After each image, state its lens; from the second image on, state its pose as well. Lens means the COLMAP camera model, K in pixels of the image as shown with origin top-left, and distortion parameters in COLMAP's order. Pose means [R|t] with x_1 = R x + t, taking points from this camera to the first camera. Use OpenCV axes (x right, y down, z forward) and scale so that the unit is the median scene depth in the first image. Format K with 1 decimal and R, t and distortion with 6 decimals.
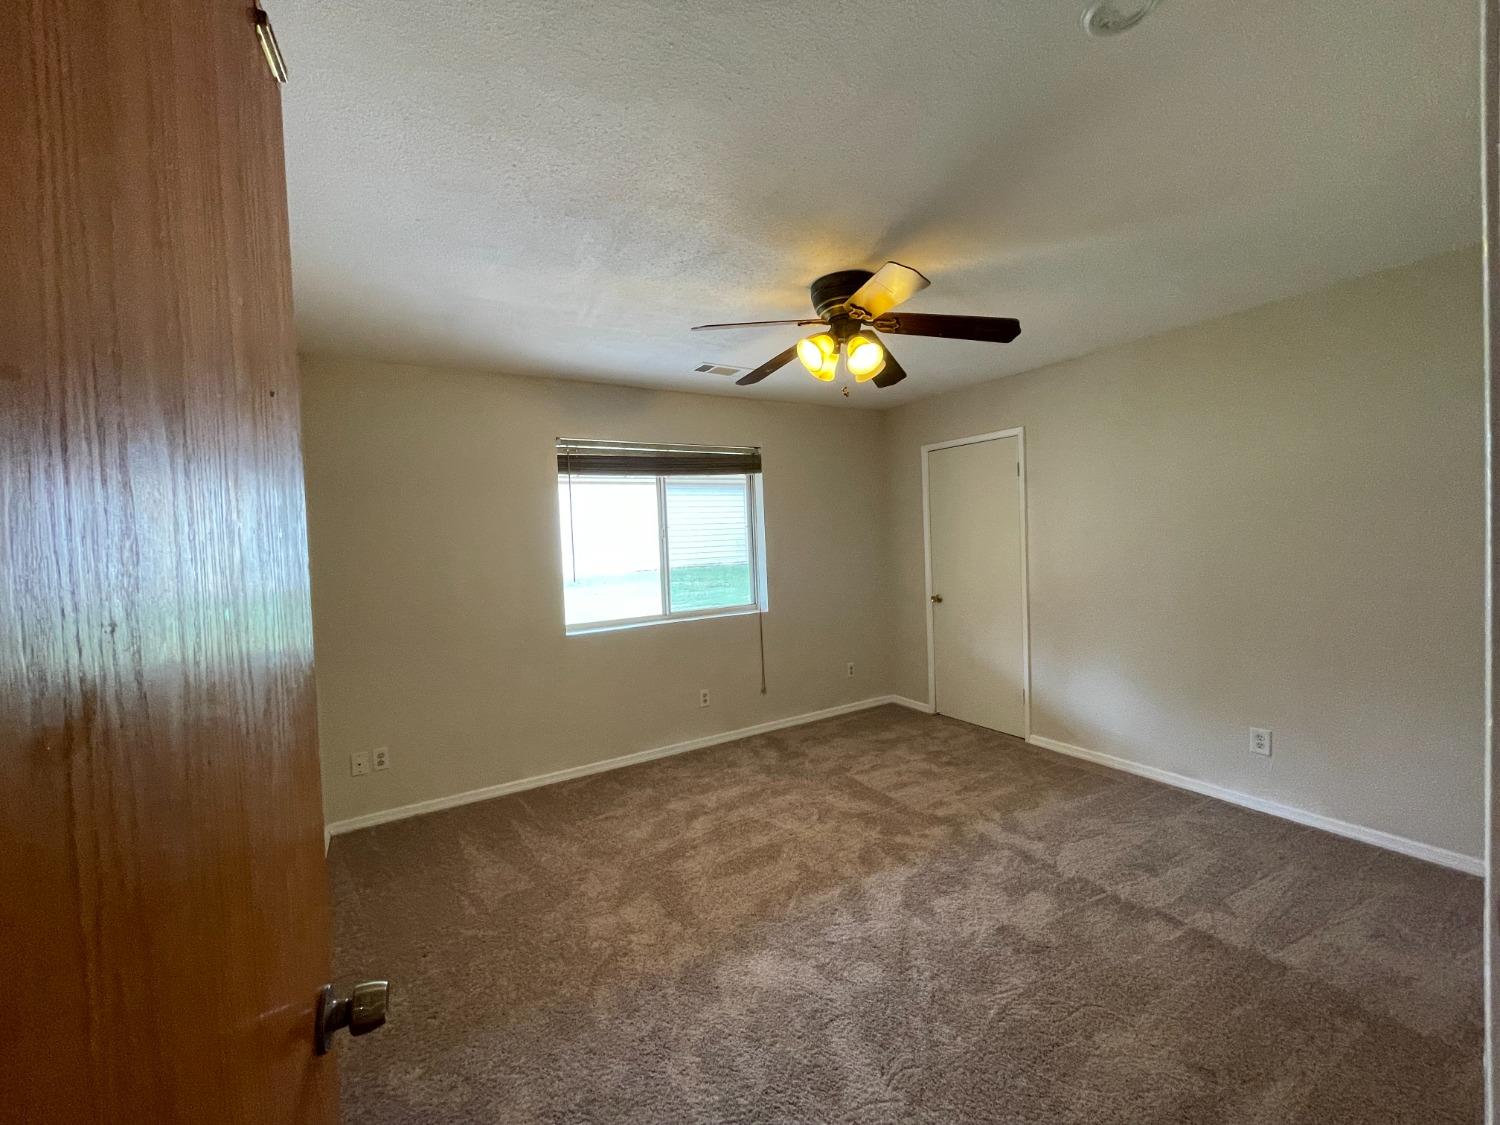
lens RADIAL K [[600.6, 0, 750.0], [0, 600.6, 562.5], [0, 0, 1]] dist [0.000519, -0.000310]
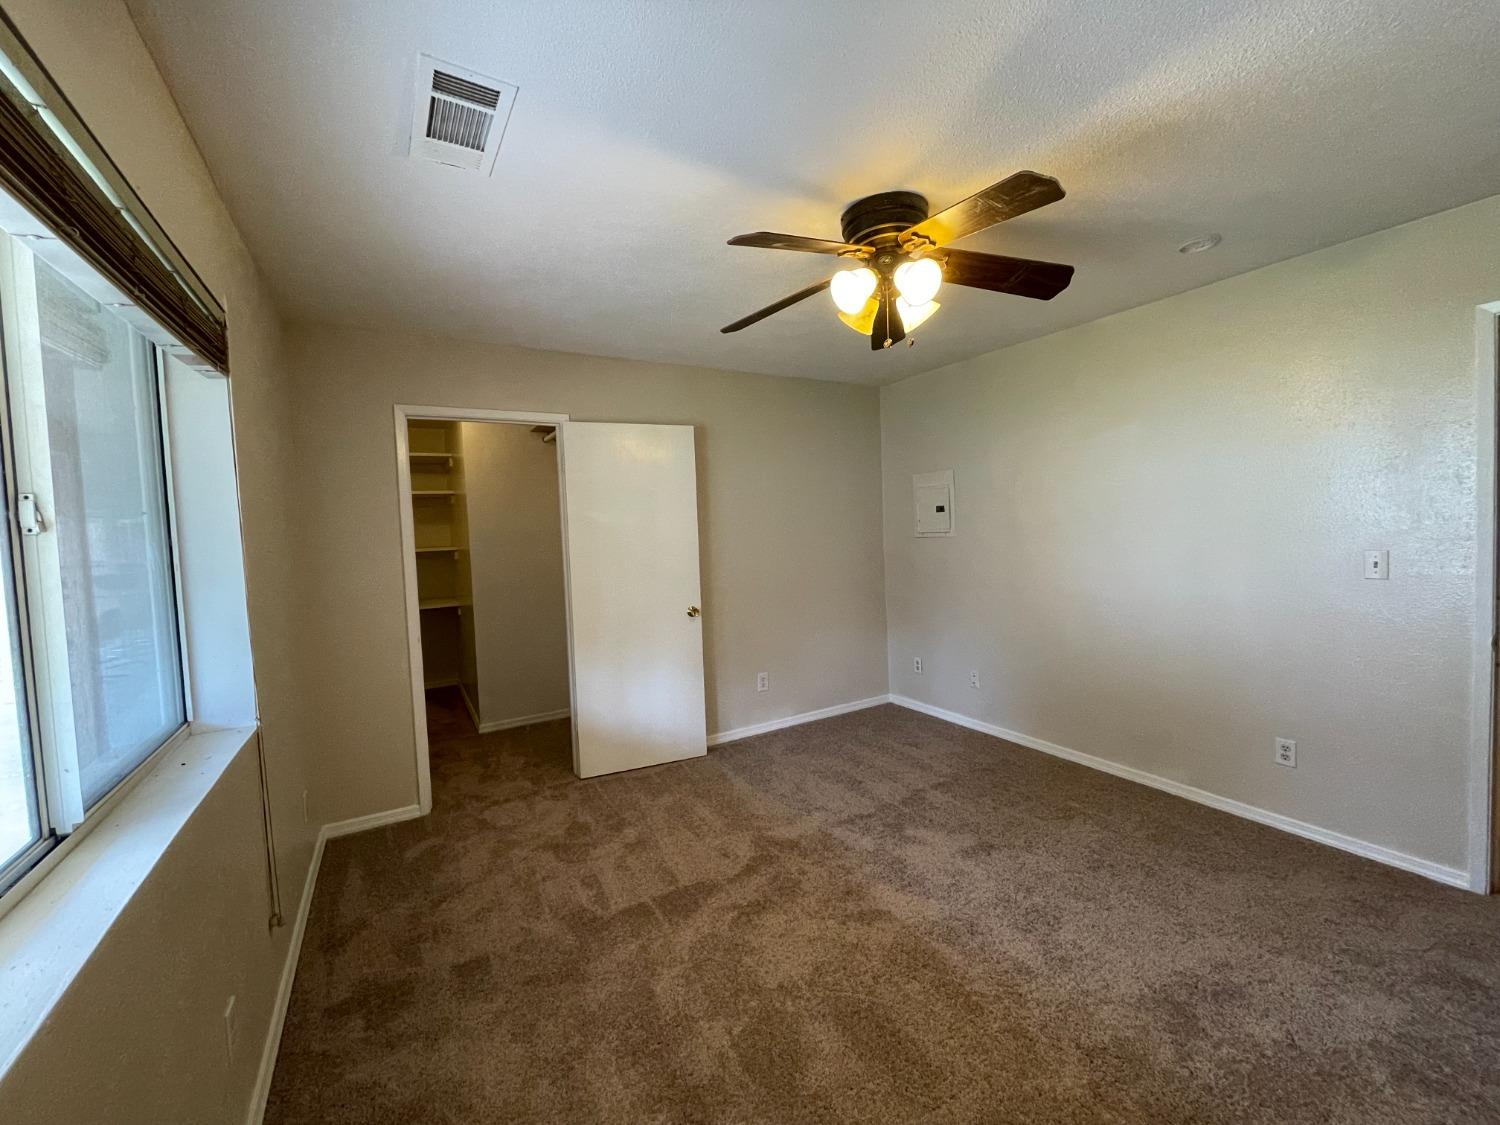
lens RADIAL K [[600.6, 0, 750.0], [0, 600.6, 562.5], [0, 0, 1]] dist [0.000519, -0.000310]
pose [[0.030352, -0.023933, 0.999253, -0.615503], [0.085652, 0.996098, 0.021255, -0.014229], [-0.995863, 0.084942, 0.032283, 1.093311]]
